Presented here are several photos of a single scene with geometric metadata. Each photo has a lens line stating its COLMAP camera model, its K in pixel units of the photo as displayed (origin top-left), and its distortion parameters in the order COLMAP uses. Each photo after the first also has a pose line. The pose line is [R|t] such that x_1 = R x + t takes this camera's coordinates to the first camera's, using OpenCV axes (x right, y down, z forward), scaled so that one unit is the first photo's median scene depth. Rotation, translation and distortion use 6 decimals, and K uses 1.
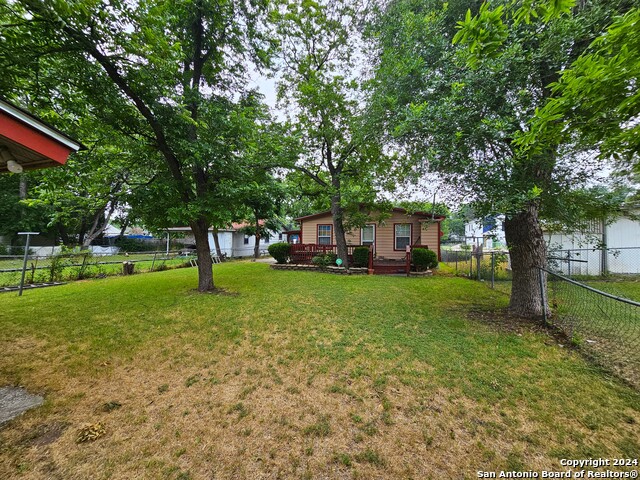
lens RADIAL K [[260.3, 0, 320.5], [0, 260.3, 240.5], [0, 0, 1]] dist [-0.000291, -0.000744]
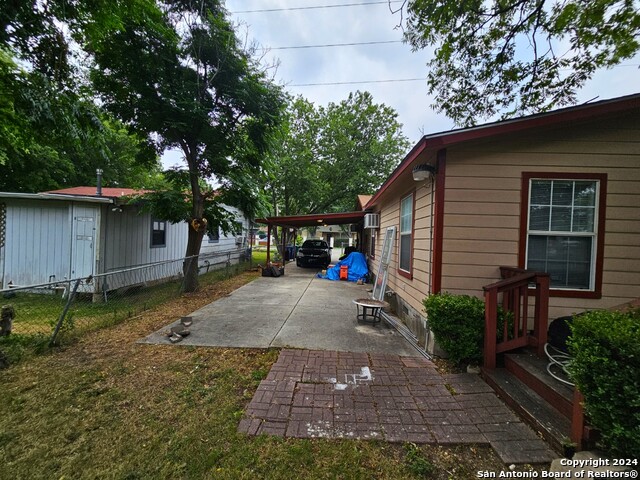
lens RADIAL K [[260.3, 0, 320.5], [0, 260.3, 240.5], [0, 0, 1]] dist [-0.000291, -0.000744]
pose [[0.969668, 0.029896, 0.242592, -0.168558], [-0.030997, 0.999519, 0.000719, -0.003514], [-0.242454, -0.008217, 0.970128, 0.643648]]
